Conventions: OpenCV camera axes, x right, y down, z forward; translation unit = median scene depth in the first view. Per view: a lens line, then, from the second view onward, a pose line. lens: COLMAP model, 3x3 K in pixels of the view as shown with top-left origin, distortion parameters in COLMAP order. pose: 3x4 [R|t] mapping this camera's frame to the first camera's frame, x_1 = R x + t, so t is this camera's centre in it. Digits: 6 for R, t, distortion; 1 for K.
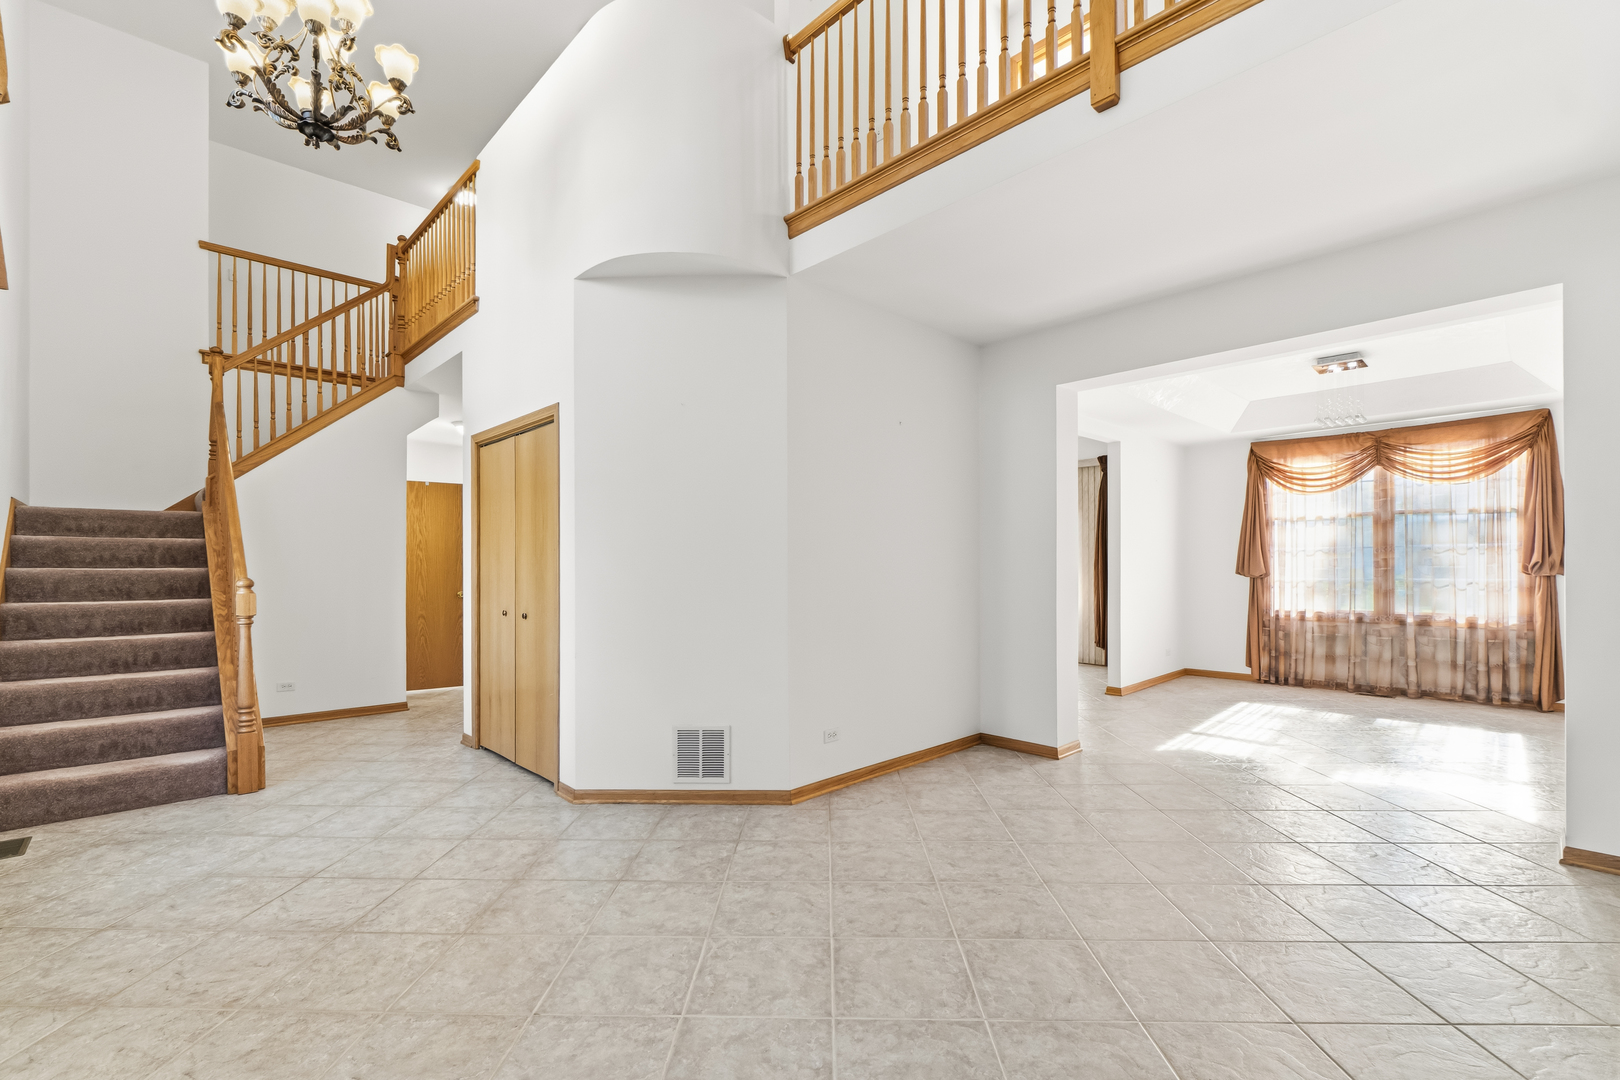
lens RADIAL K [[709.9, 0, 810.8], [0, 709.9, 565.8], [0, 0, 1]] dist [-0.001833, -0.000100]
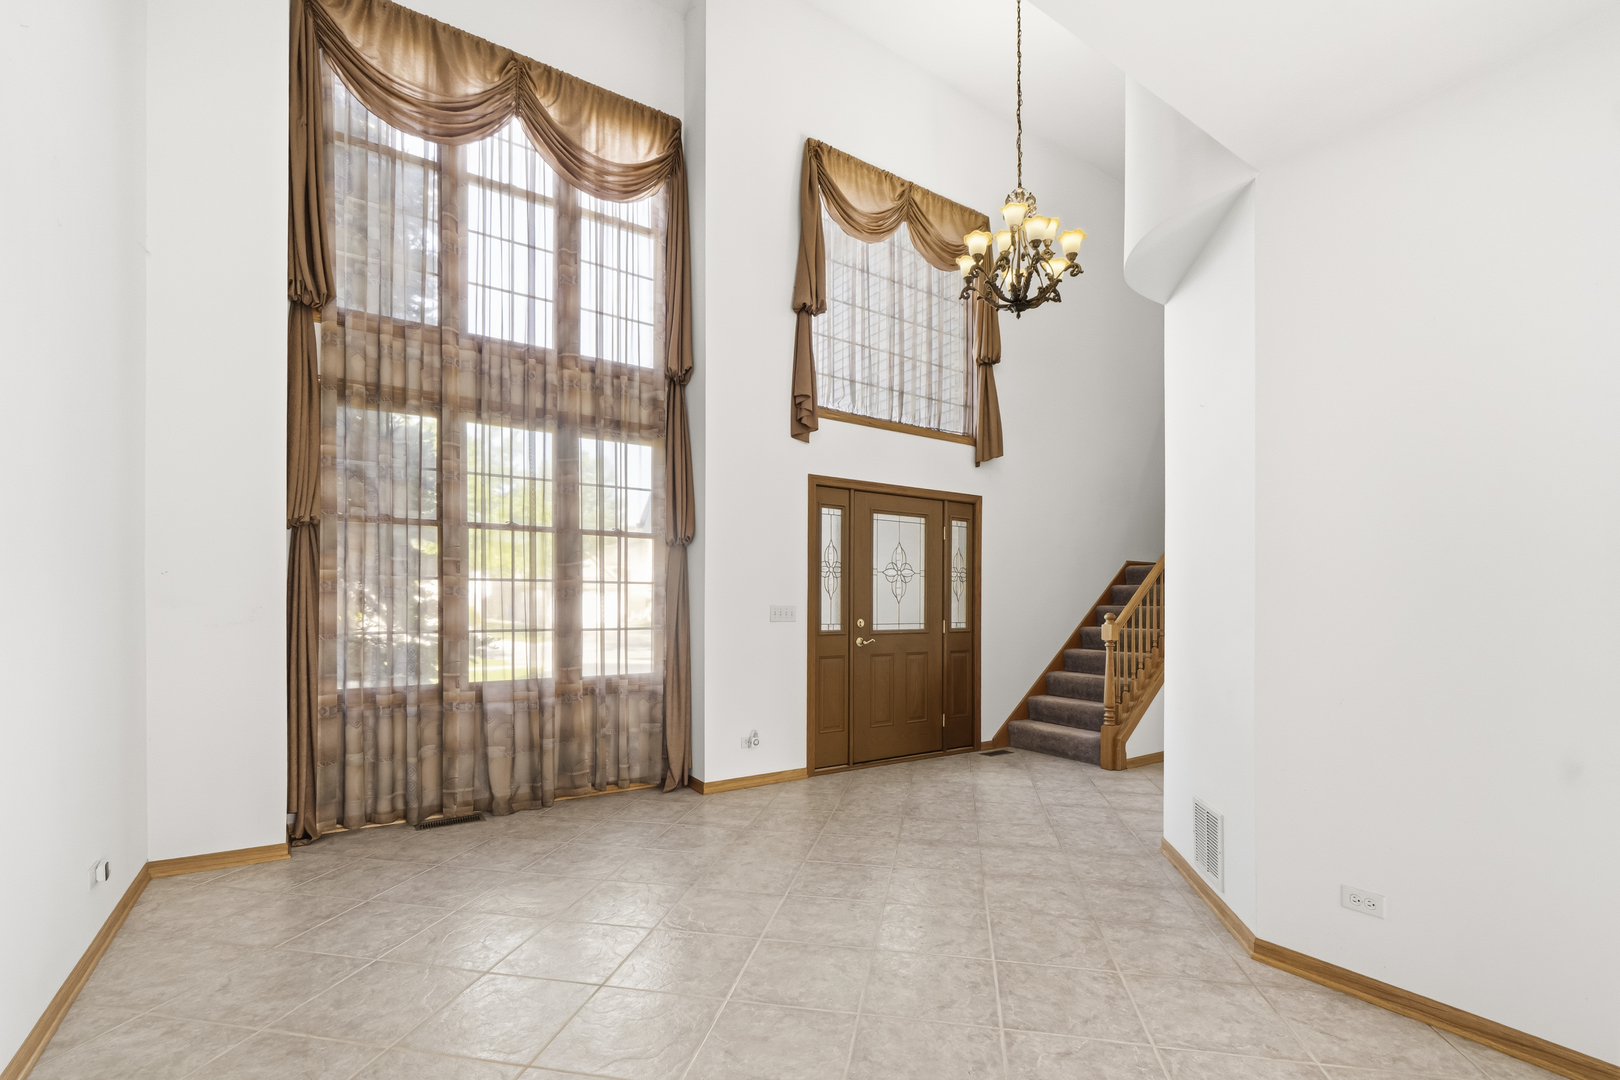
lens RADIAL K [[716.2, 0, 808.3], [0, 716.2, 593.3], [0, 0, 1]] dist [0.000239, 0.000338]
pose [[-0.166355, -0.015735, -0.985940, 0.876618], [-0.006244, 0.999869, -0.014903, 0.002402], [0.986046, 0.003677, -0.166432, 0.844374]]
